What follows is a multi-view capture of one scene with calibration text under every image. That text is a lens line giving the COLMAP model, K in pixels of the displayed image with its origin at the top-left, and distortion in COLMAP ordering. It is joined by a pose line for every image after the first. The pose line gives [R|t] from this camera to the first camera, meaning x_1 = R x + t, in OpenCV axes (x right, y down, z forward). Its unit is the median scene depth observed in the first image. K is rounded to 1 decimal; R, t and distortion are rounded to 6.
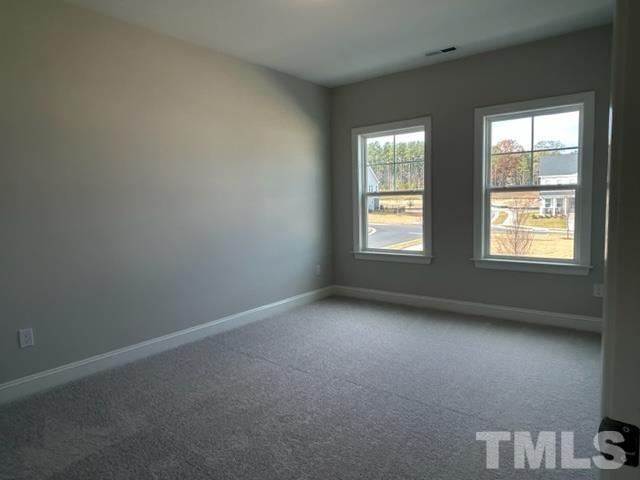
lens RADIAL K [[415.7, 0, 305.6], [0, 415.7, 242.0], [0, 0, 1]] dist [0.003492, -0.005520]
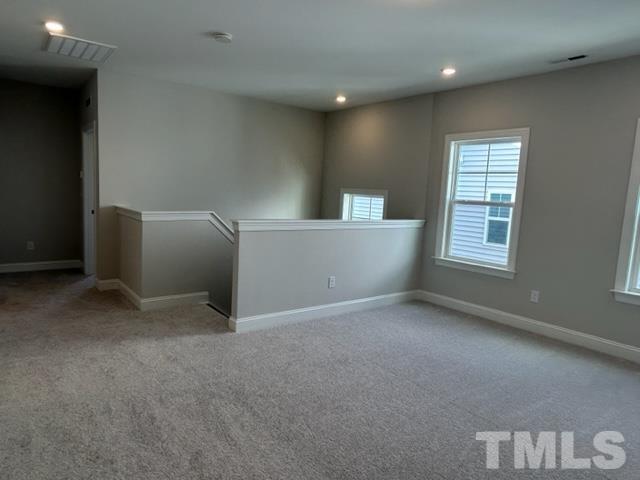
lens RADIAL K [[415.7, 0, 316.9], [0, 415.7, 244.0], [0, 0, 1]] dist [0.003492, -0.005520]
pose [[0.964271, 0.127945, -0.231971, 0.083338], [-0.125685, 0.991766, 0.024561, 0.004154], [0.233204, 0.005472, 0.972413, -0.063988]]
